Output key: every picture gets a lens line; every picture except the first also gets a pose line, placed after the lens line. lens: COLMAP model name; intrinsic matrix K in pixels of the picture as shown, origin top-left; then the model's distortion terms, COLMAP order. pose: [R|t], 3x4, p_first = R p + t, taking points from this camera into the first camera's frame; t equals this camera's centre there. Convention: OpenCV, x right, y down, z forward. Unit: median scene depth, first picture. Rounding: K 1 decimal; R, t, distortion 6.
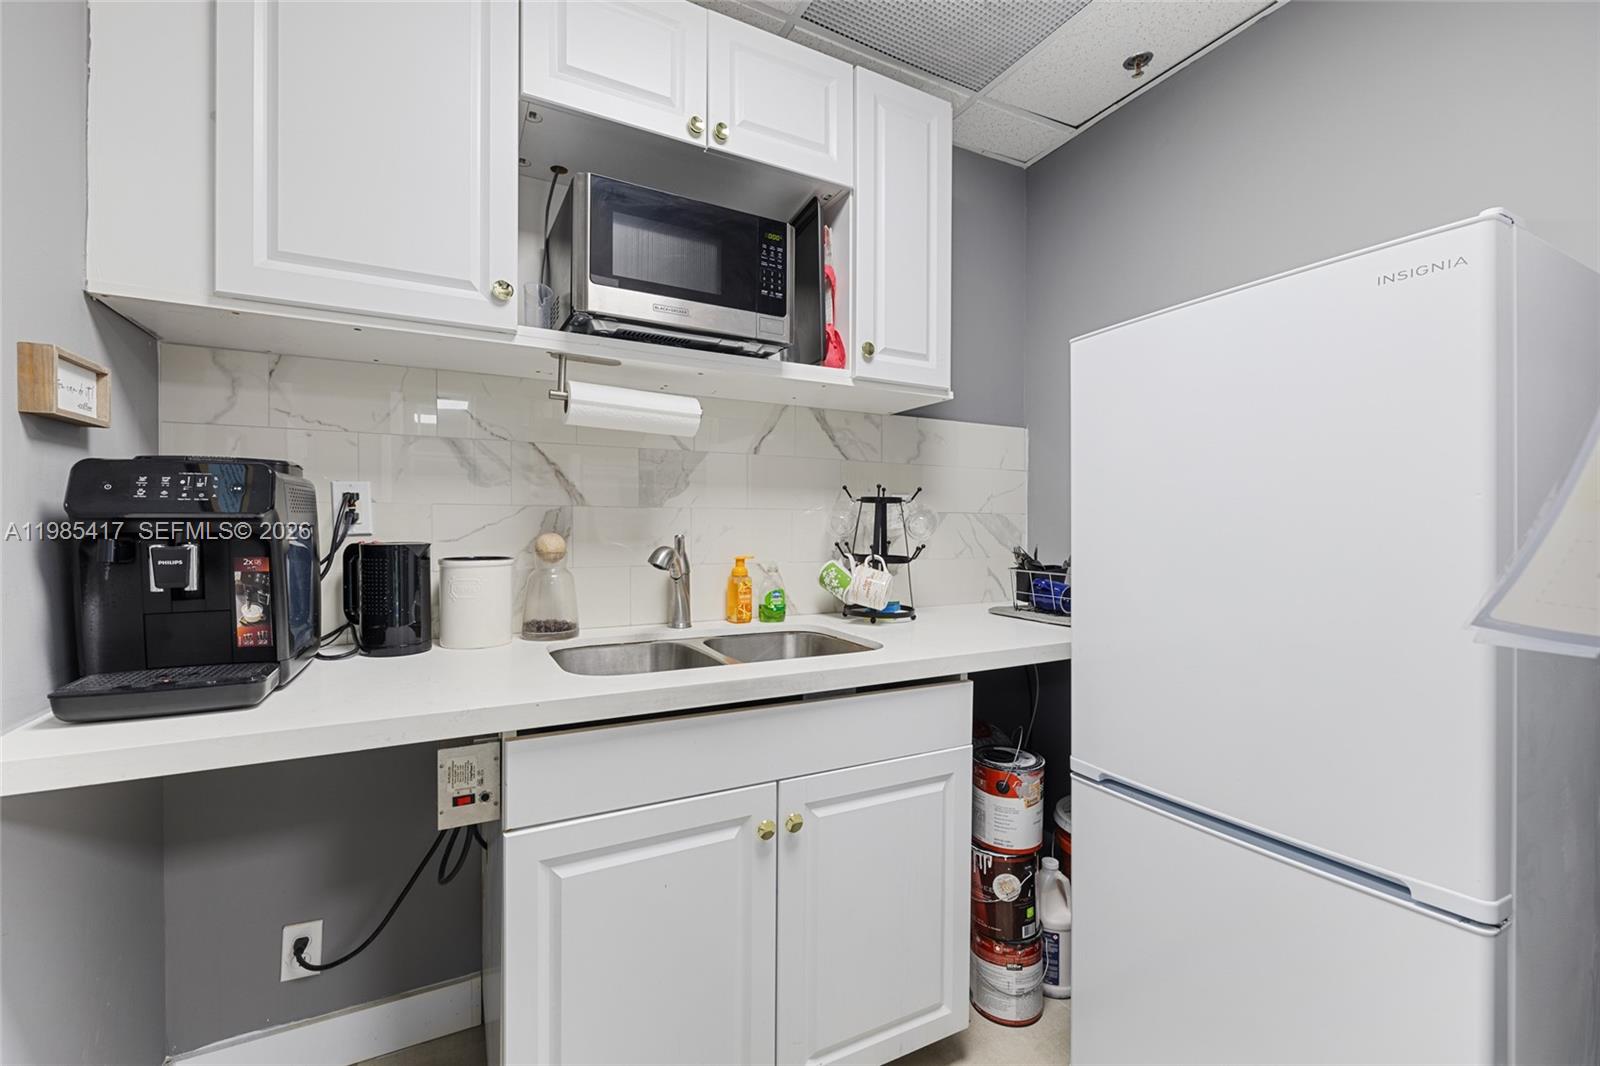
lens RADIAL K [[678.9, 0, 800.3], [0, 678.9, 539.1], [0, 0, 1]] dist [-0.000732, 0.000774]
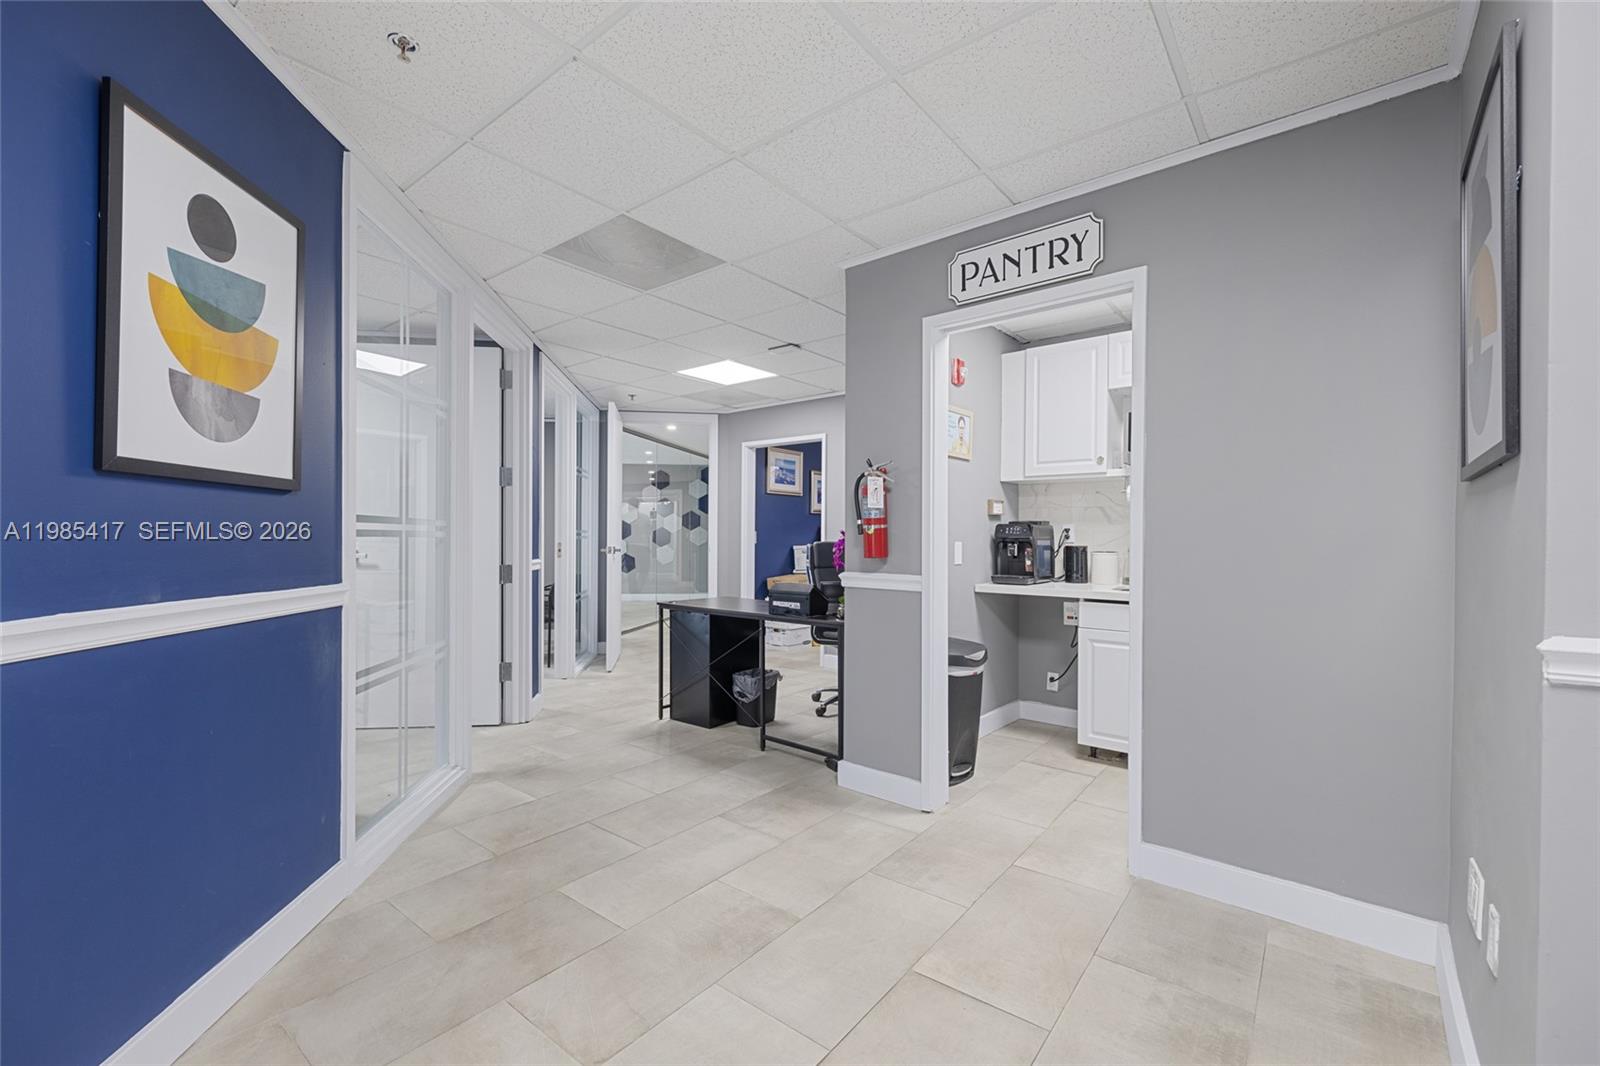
lens RADIAL K [[678.9, 0, 792.1], [0, 678.9, 532.7], [0, 0, 1]] dist [-0.000732, 0.000774]
pose [[0.382103, -0.010898, -0.924055, 2.065372], [-0.018648, 0.999636, -0.019501, 0.037268], [0.923932, 0.024683, 0.381761, -1.576982]]
